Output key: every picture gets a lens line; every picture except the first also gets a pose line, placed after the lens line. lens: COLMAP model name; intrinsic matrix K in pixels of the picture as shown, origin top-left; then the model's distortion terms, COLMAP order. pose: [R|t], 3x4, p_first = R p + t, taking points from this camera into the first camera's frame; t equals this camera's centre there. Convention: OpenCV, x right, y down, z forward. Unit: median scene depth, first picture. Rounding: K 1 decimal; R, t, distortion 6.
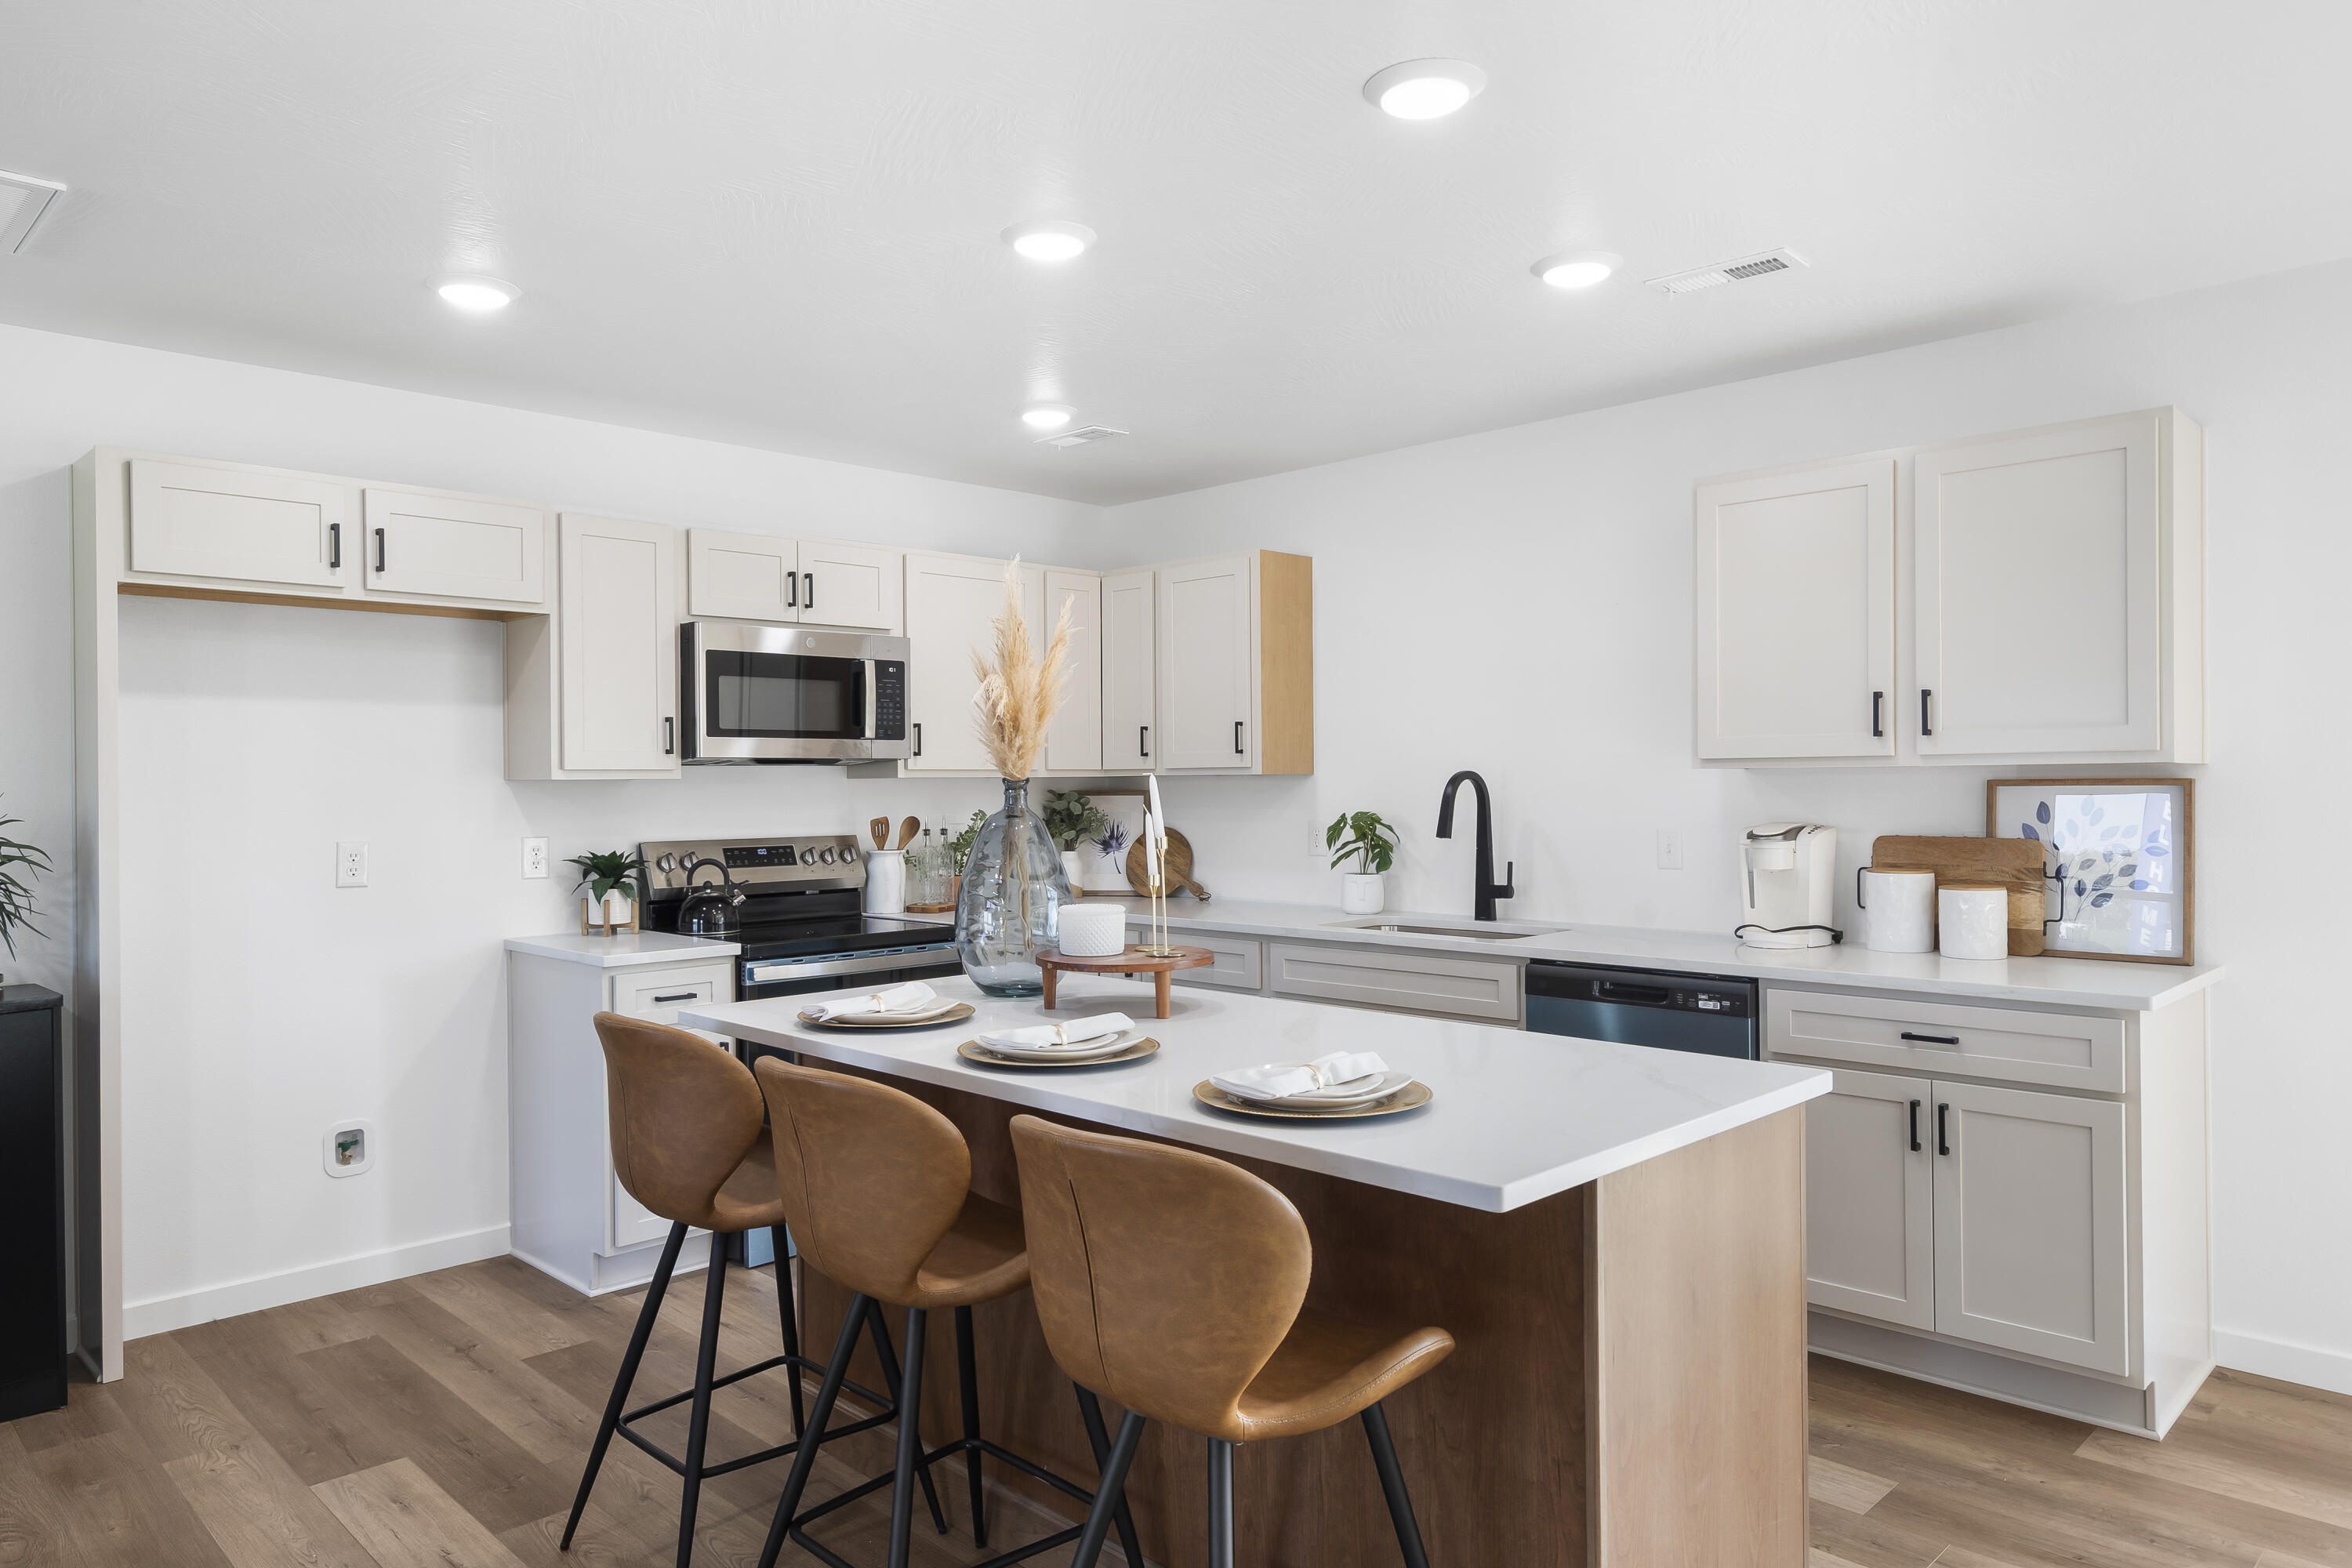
lens RADIAL K [[1498.6, 0, 1176.0], [0, 1498.6, 784.0], [0, 0, 1]] dist [-0.002245, -0.001385]
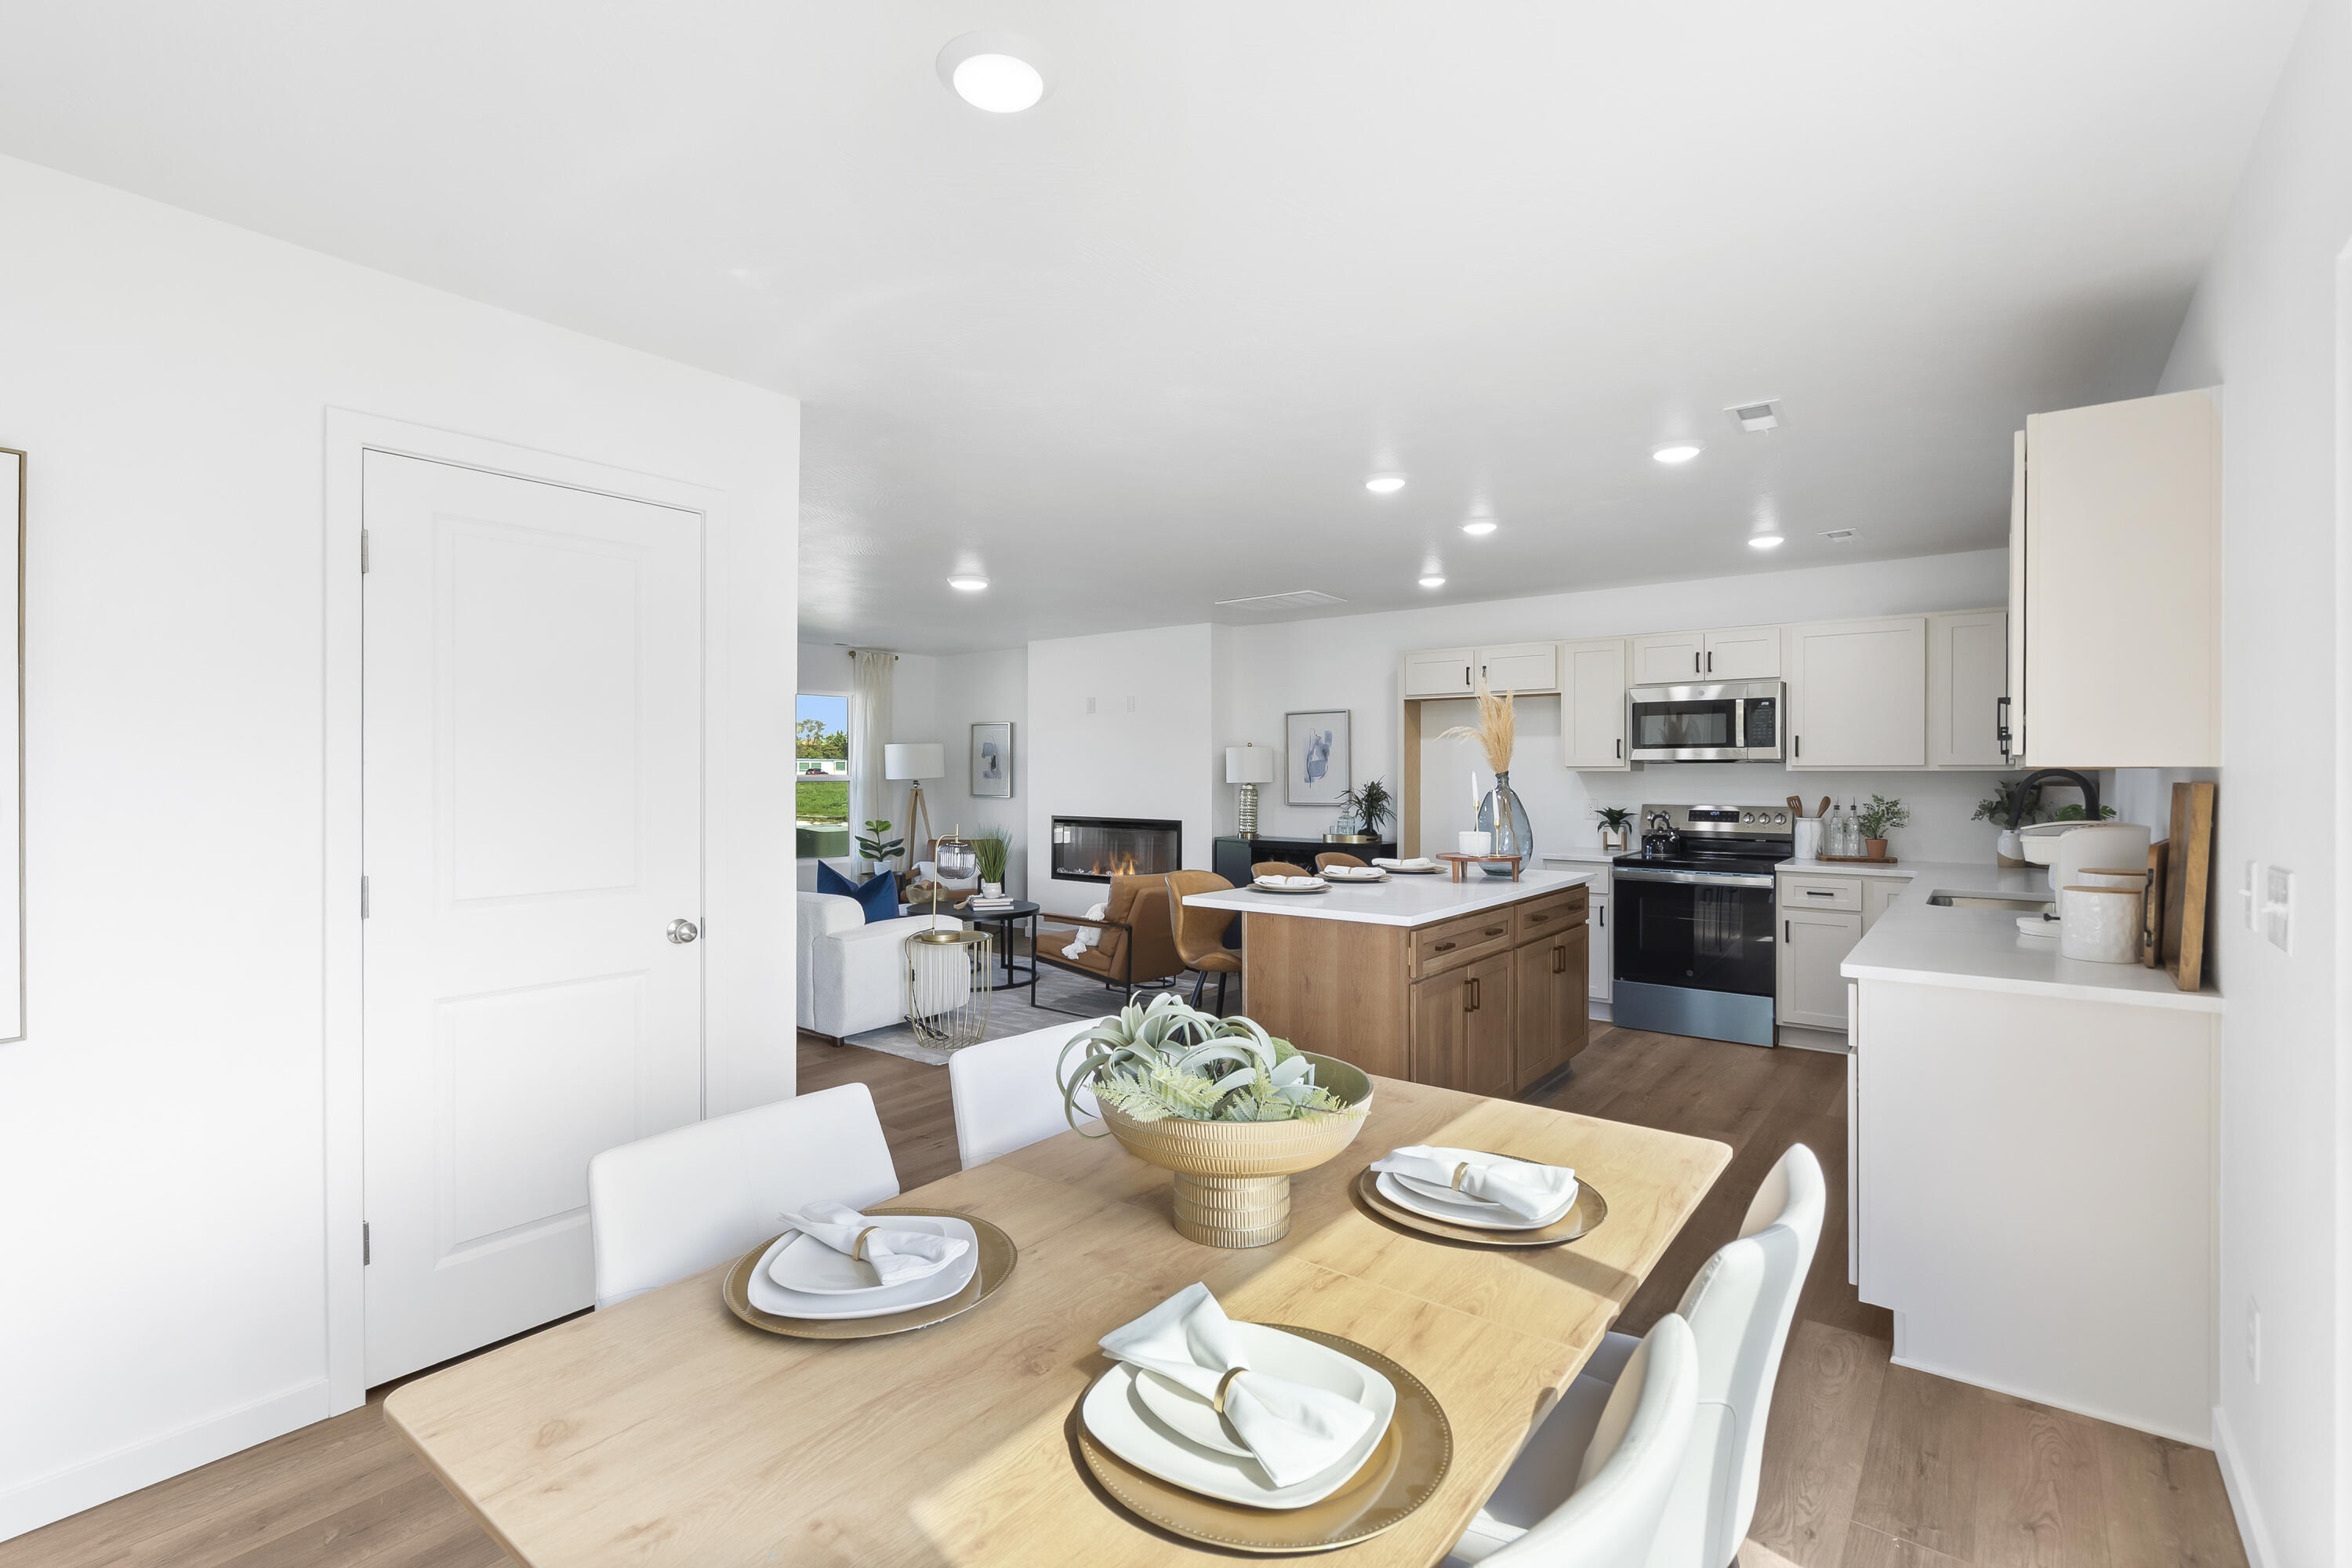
lens RADIAL K [[1083.7, 0, 1151.9], [0, 1083.7, 780.0], [0, 0, 1]] dist [0.000962, -0.000043]
pose [[0.109131, 0.014358, -0.993924, 0.942363], [-0.002314, 0.999897, 0.014190, -0.009829], [0.994025, 0.000751, 0.109153, 0.233105]]
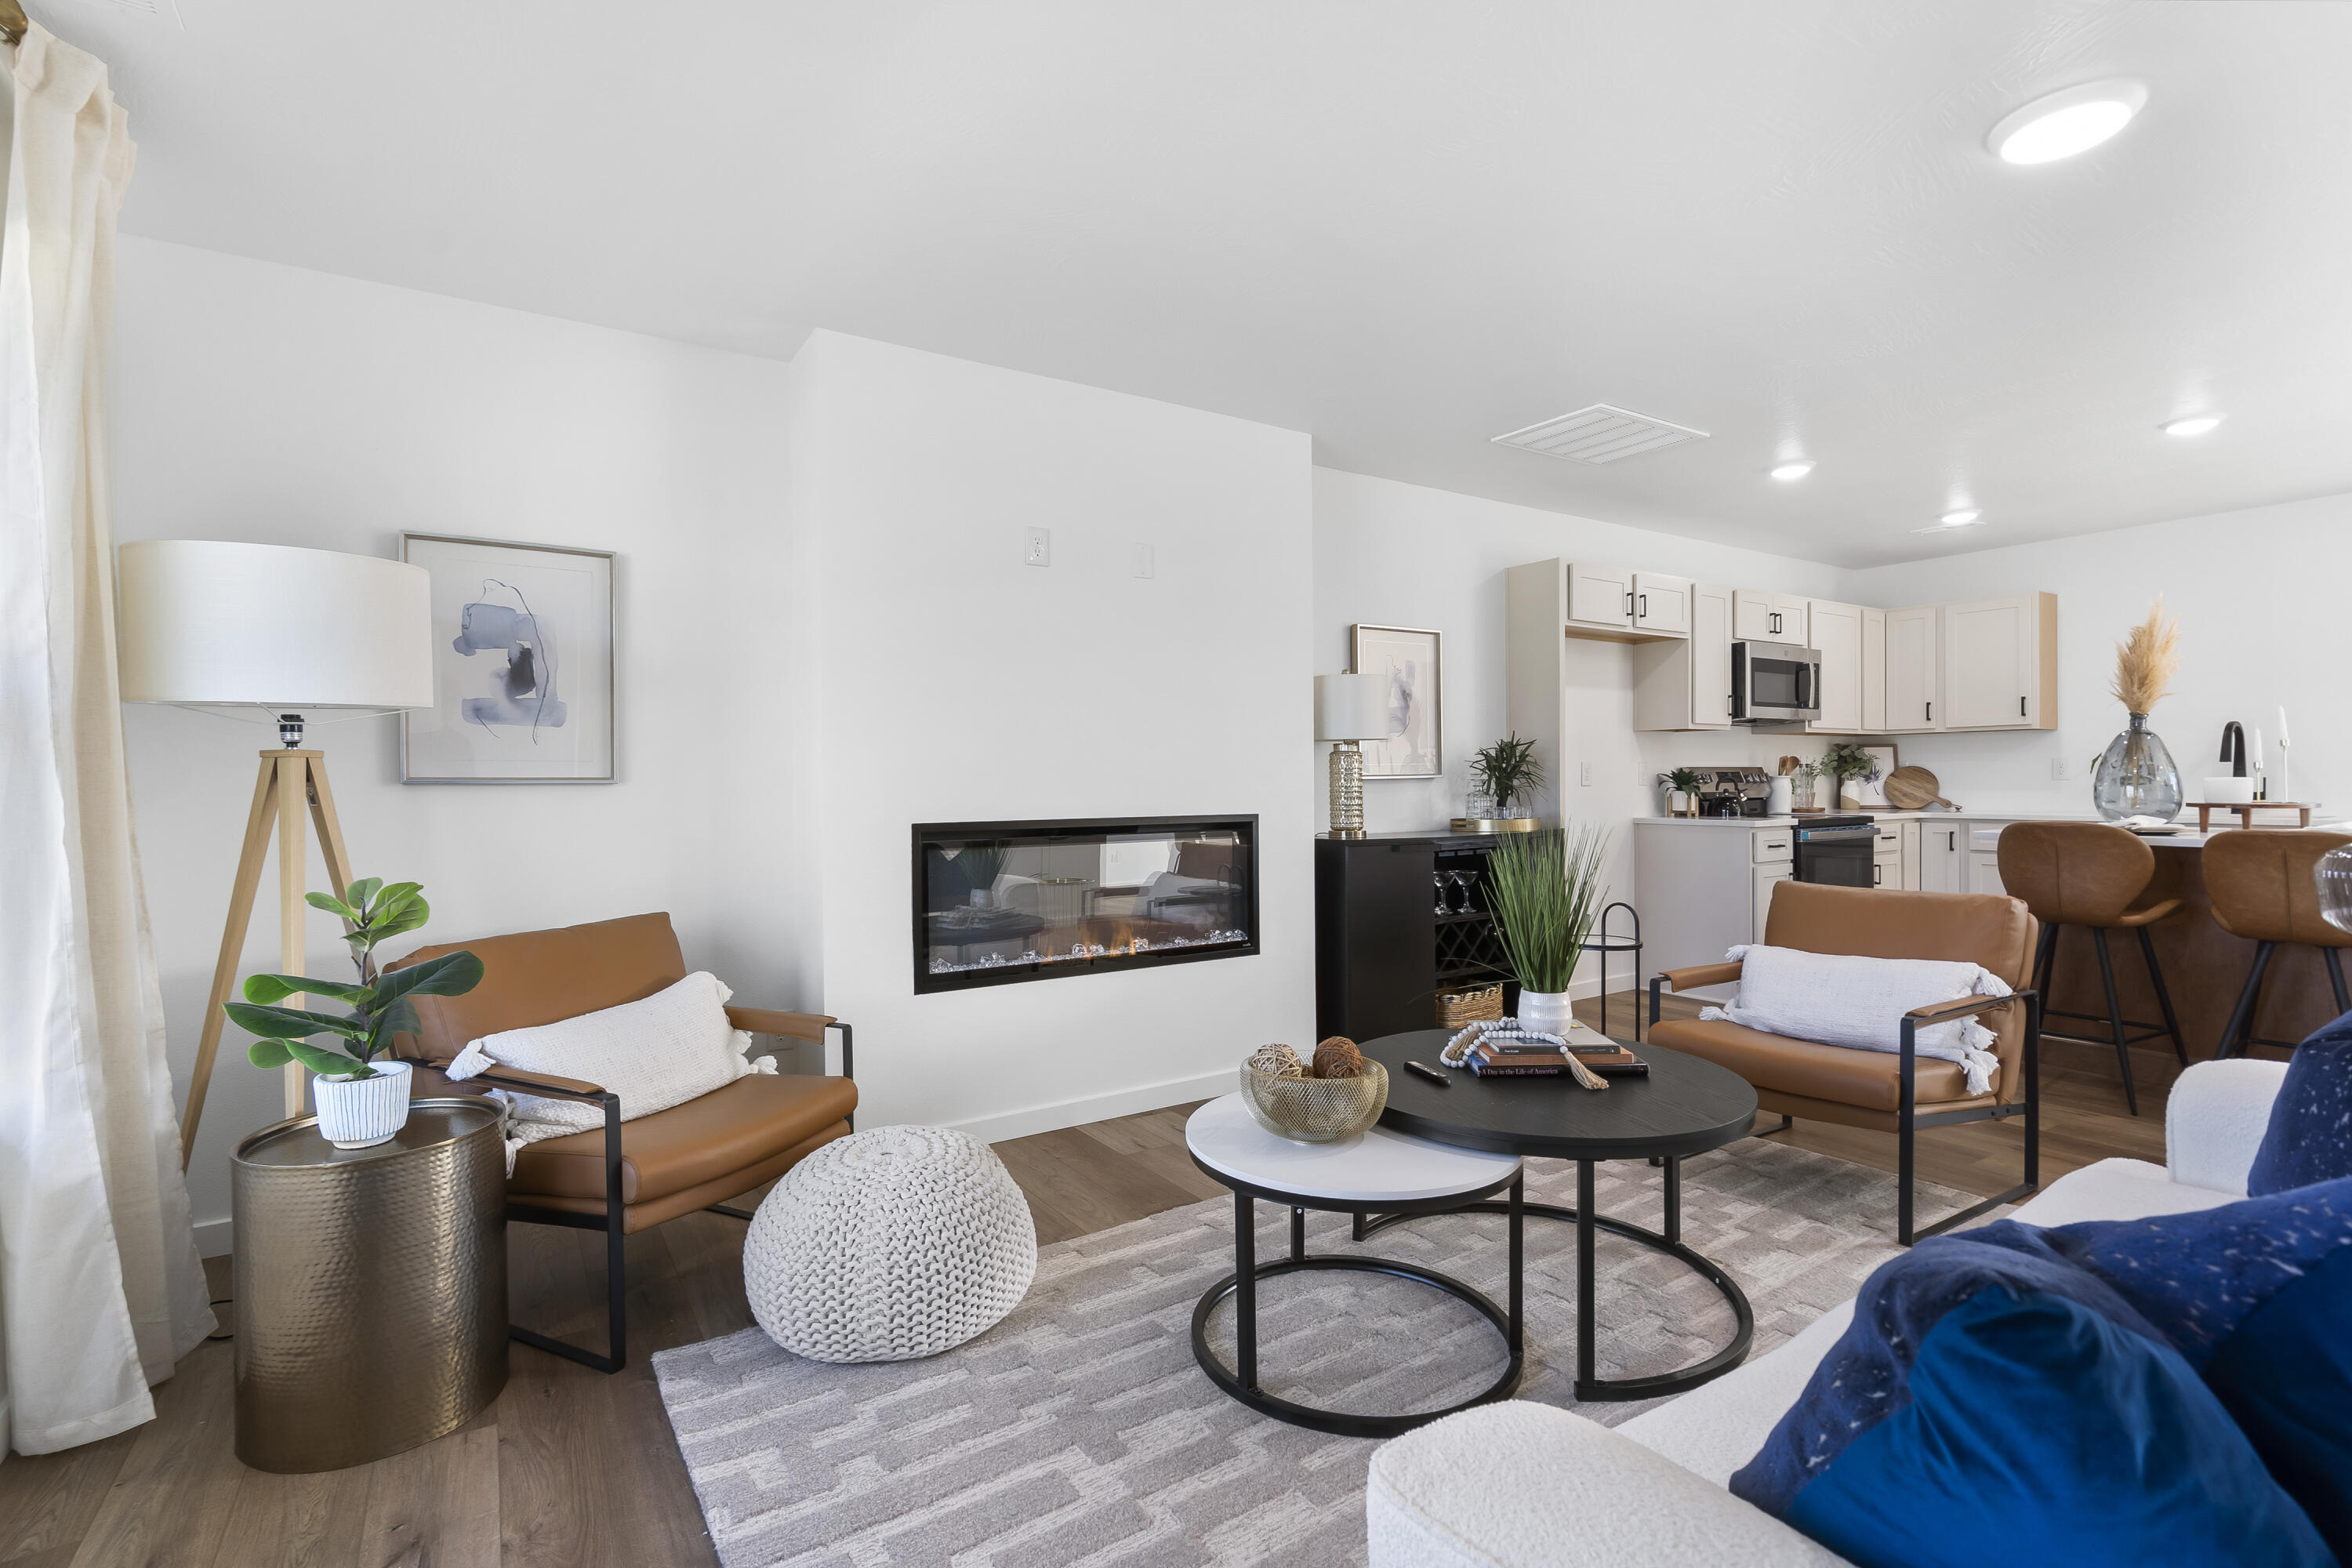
lens RADIAL K [[1083.7, 0, 1151.9], [0, 1083.7, 780.0], [0, 0, 1]] dist [0.000962, -0.000043]
pose [[0.976500, -0.001071, -0.215515, -0.701637], [0.001218, 0.999999, 0.000550, 0.053027], [0.215514, -0.000800, 0.976500, -0.403466]]
